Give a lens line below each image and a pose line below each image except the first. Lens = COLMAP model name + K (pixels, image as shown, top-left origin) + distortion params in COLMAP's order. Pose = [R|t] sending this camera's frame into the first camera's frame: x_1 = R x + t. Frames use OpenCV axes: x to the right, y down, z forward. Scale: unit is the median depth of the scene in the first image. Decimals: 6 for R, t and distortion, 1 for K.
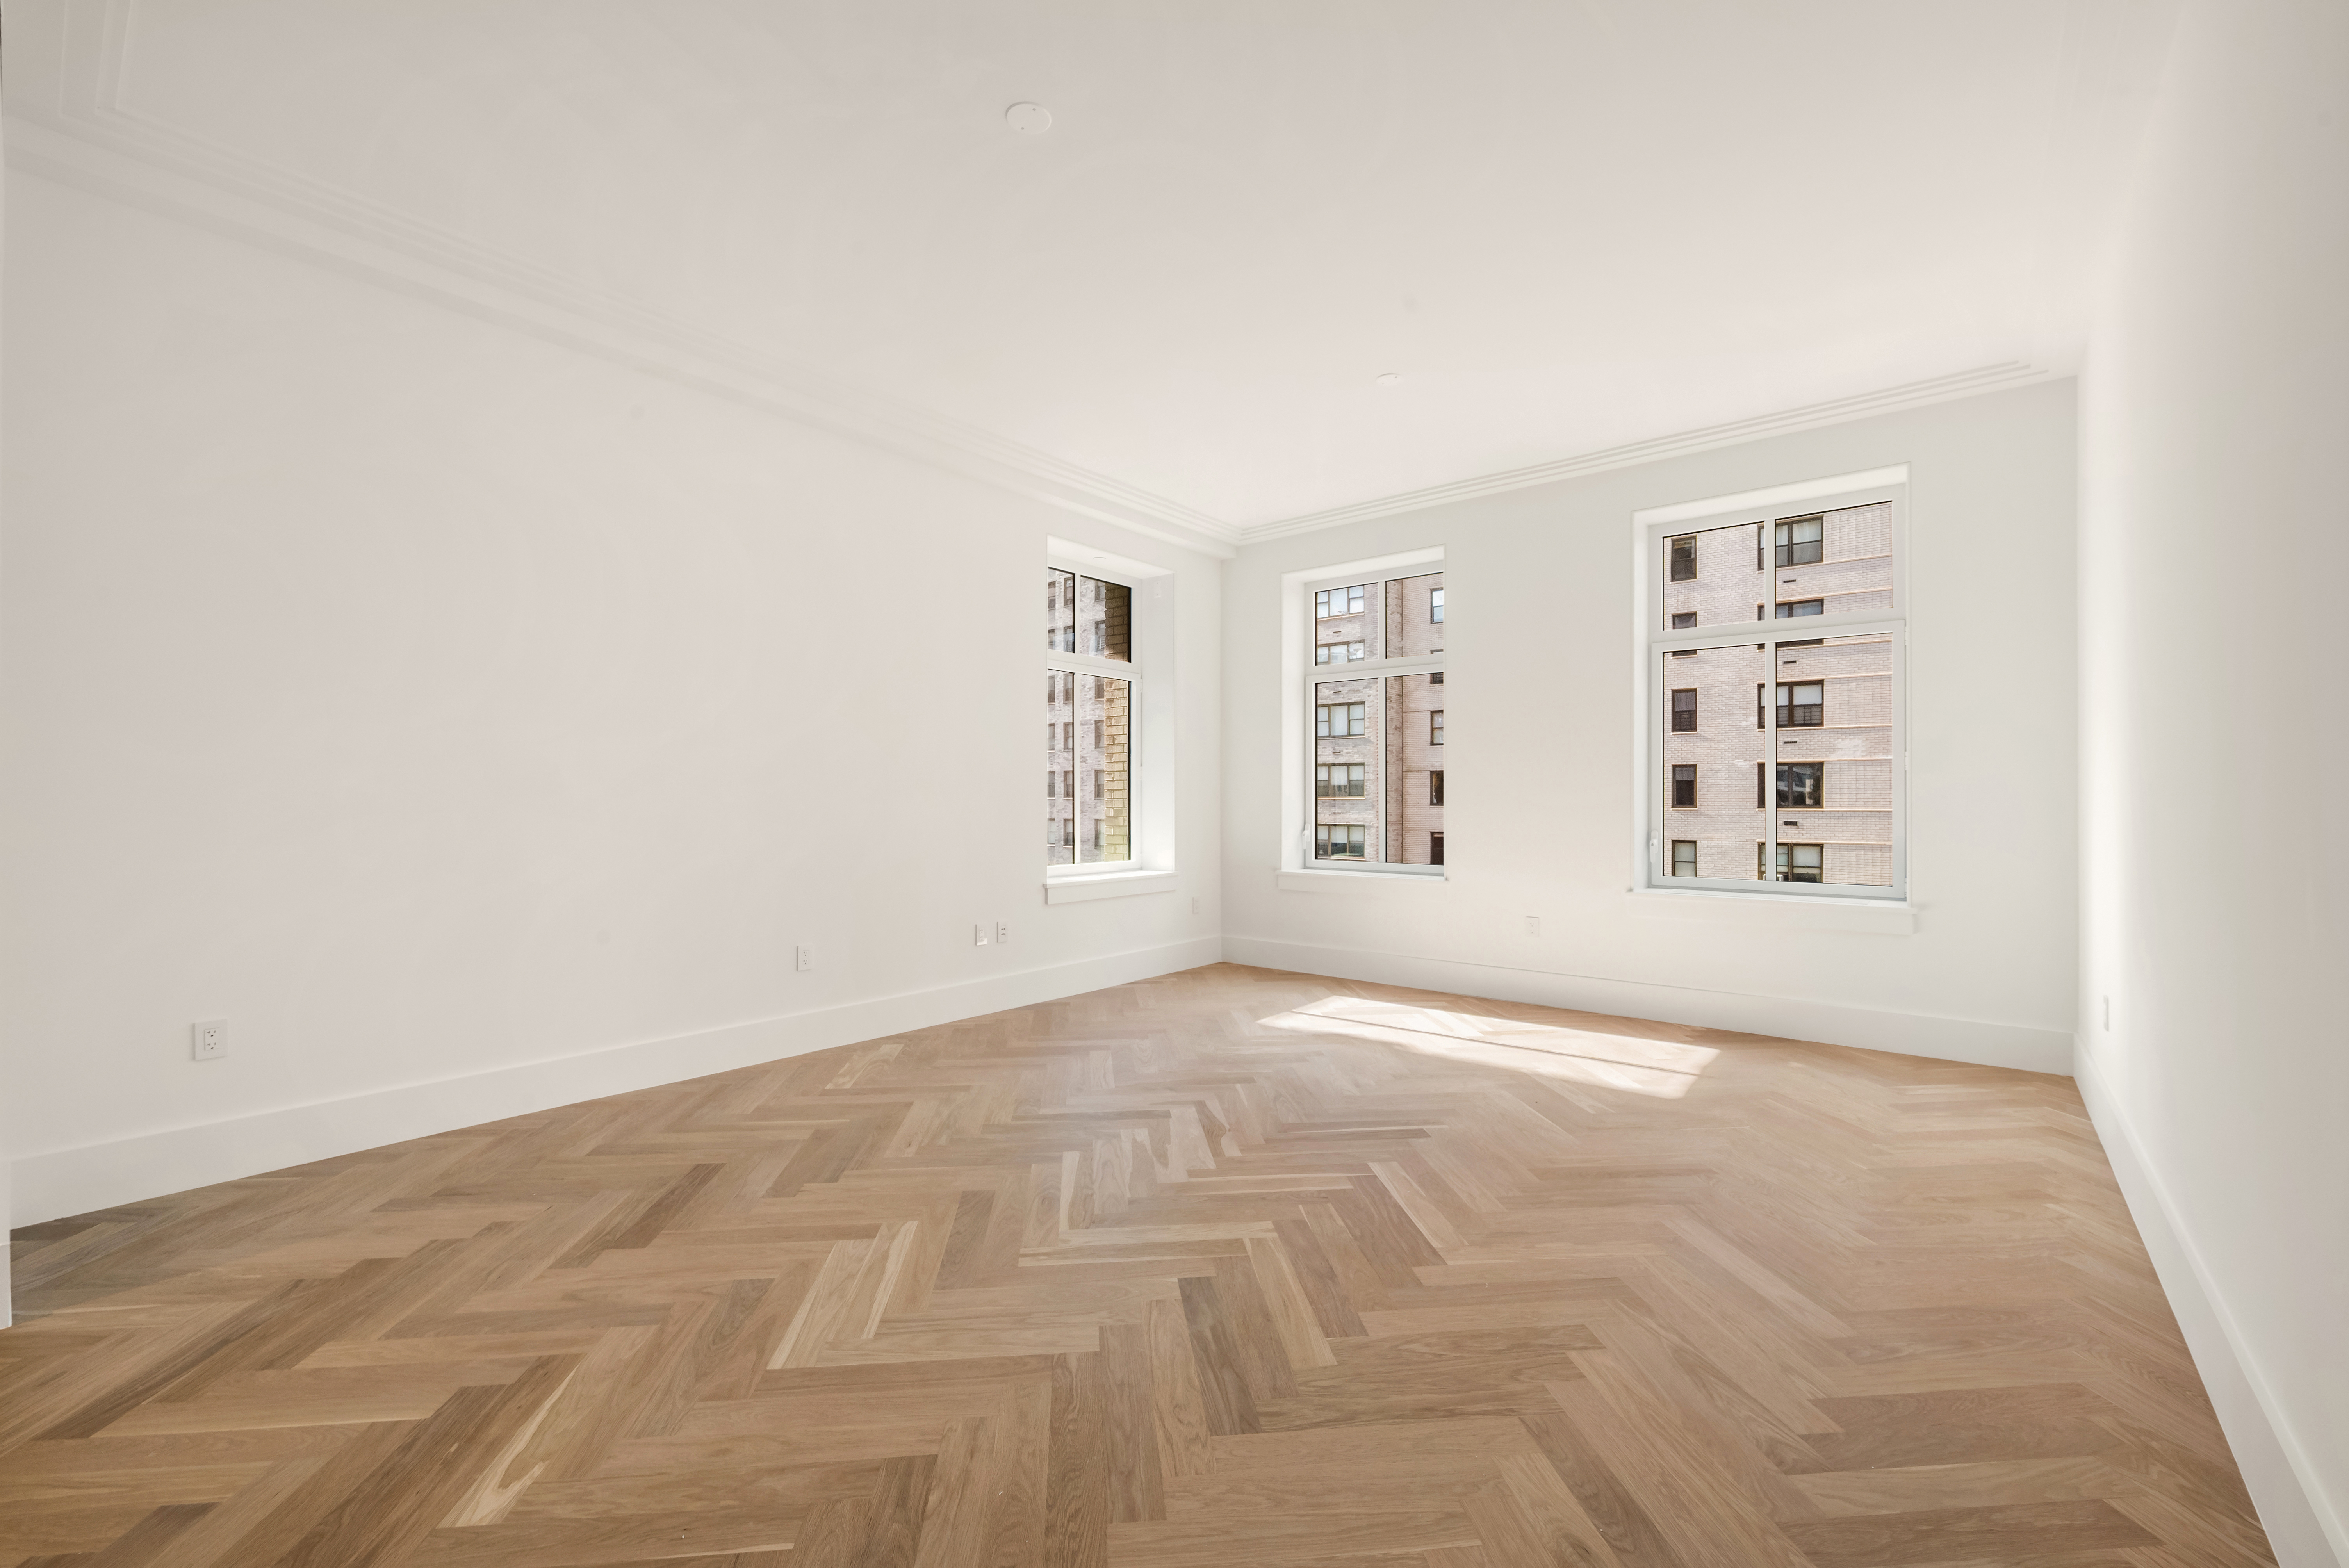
lens RADIAL K [[967.4, 0, 1172.2], [0, 967.4, 798.8], [0, 0, 1]] dist [0.000920, 0.000069]
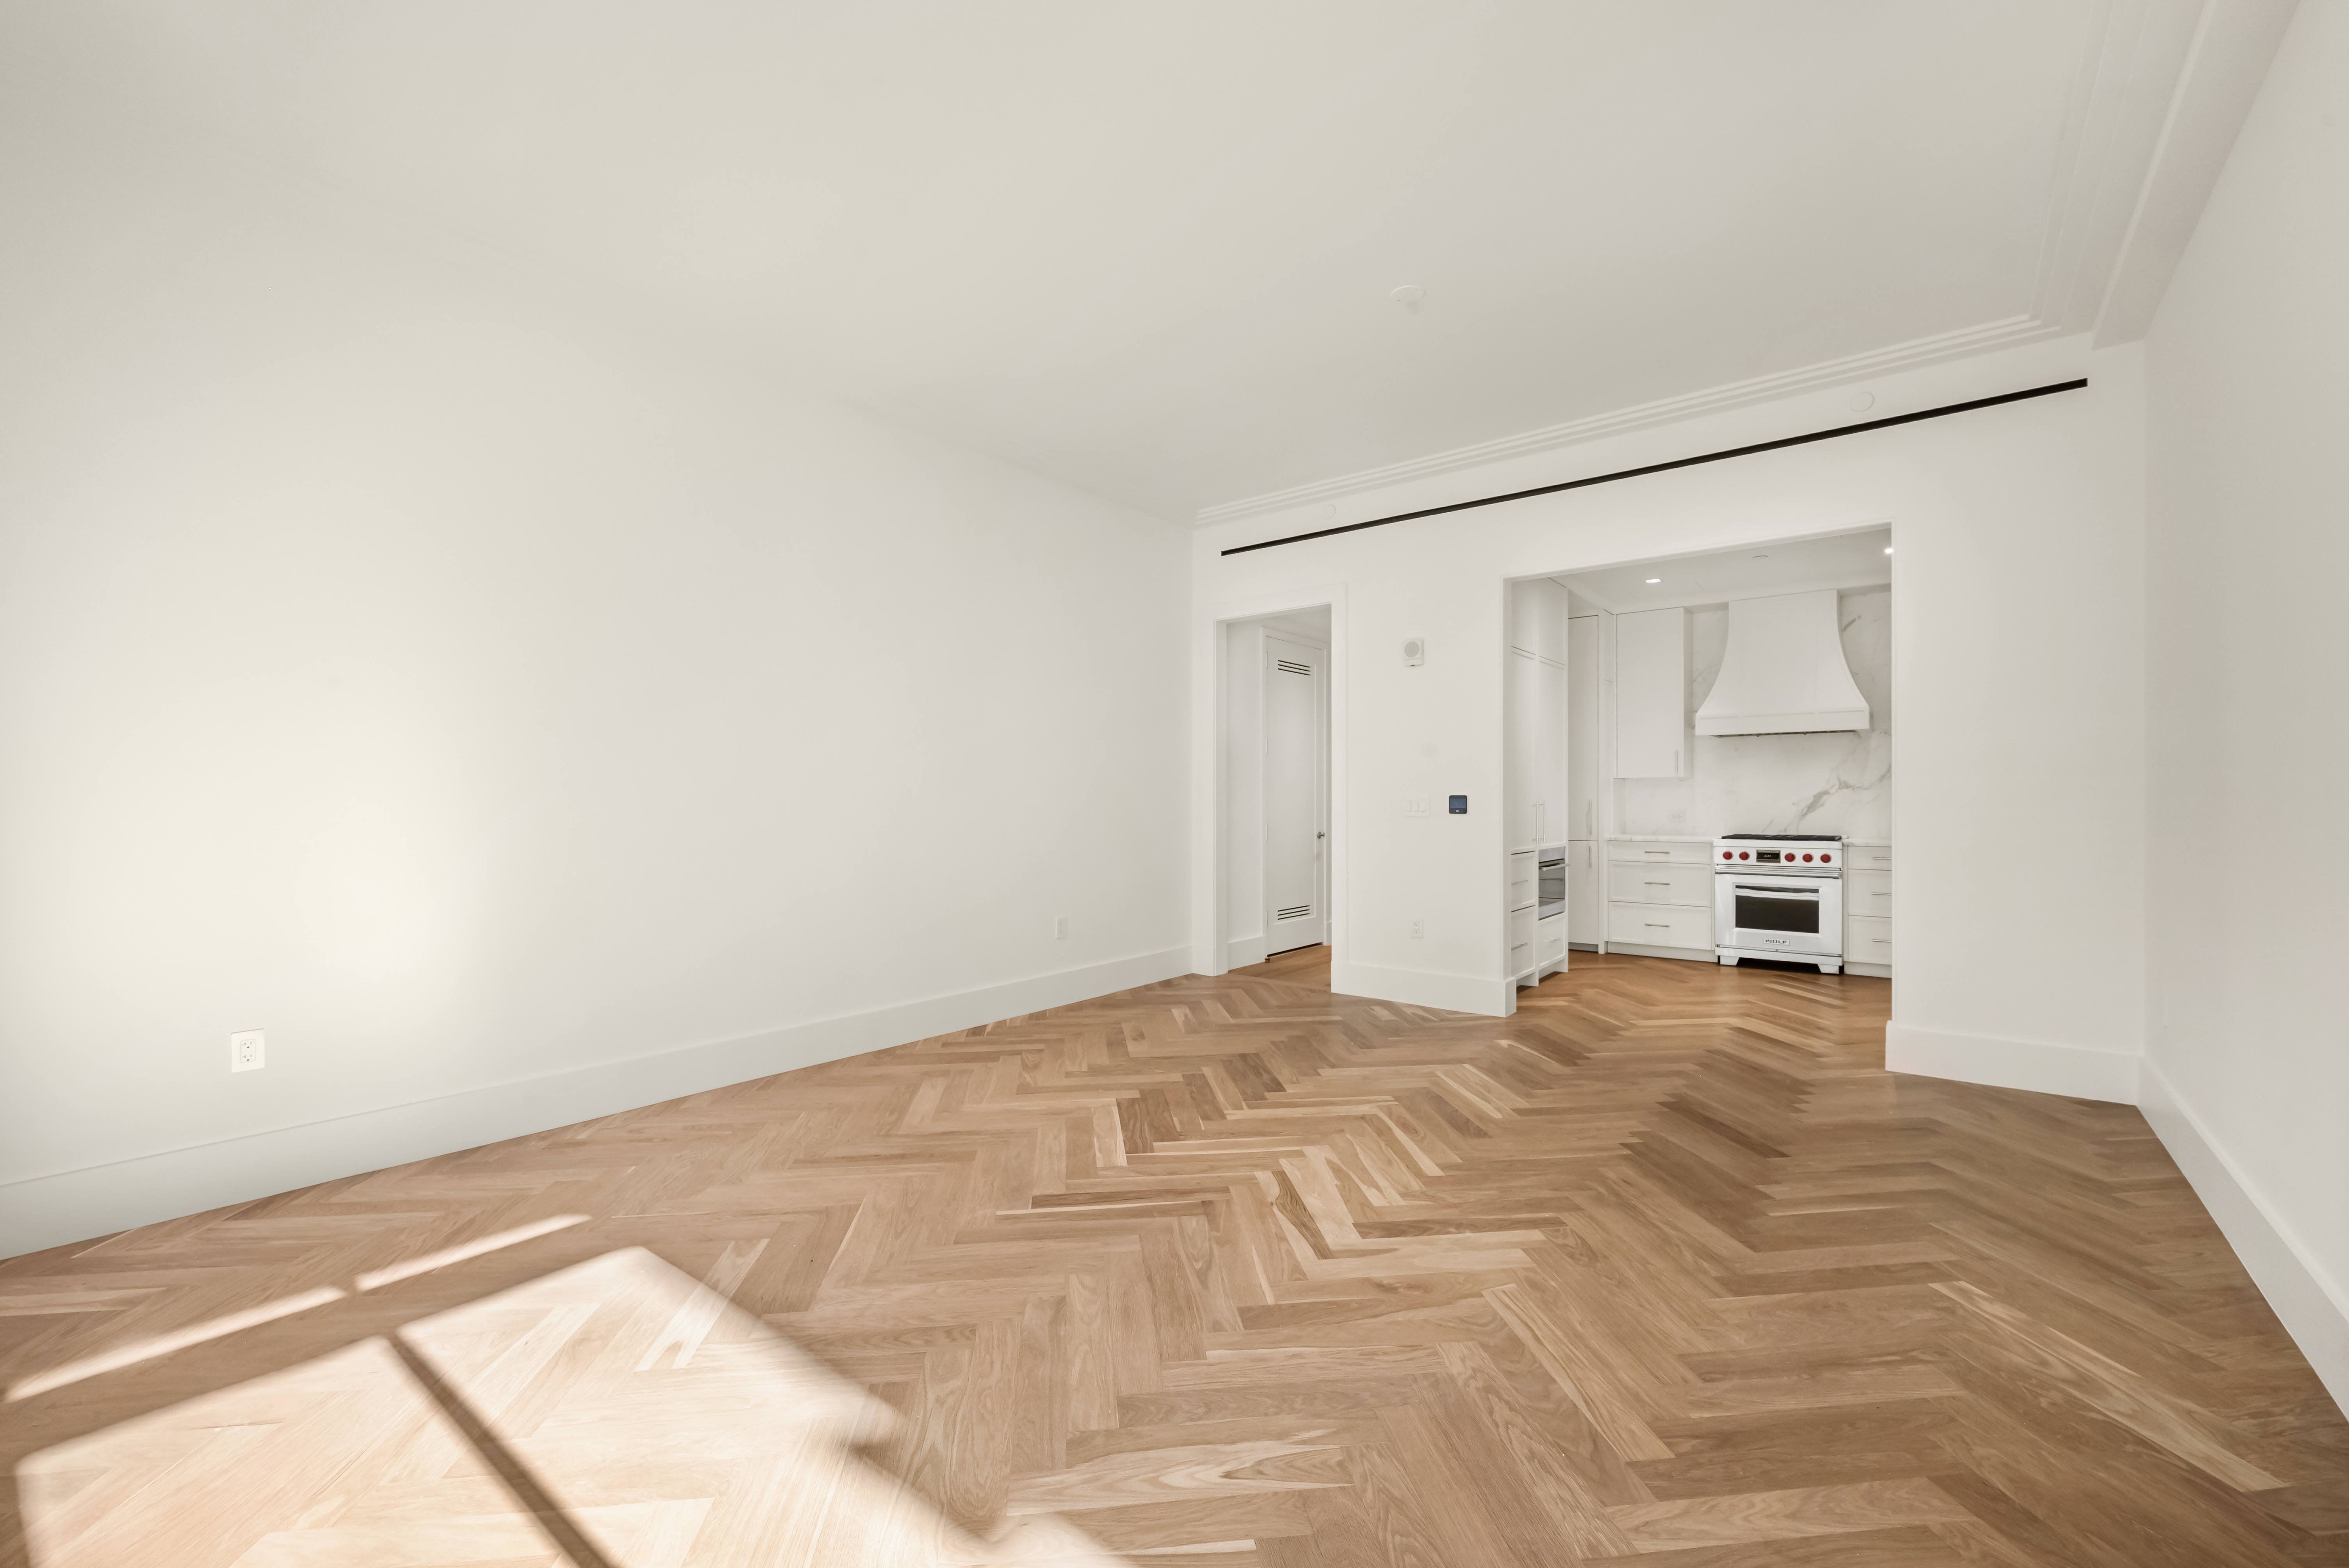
lens RADIAL K [[967.4, 0, 1162.2], [0, 967.4, 778.8], [0, 0, 1]] dist [0.000920, 0.000069]
pose [[-0.999972, 0.003326, -0.006680, 0.177260], [0.003476, 0.999740, -0.022514, 0.002958], [0.006604, -0.022537, -0.999724, 2.075414]]
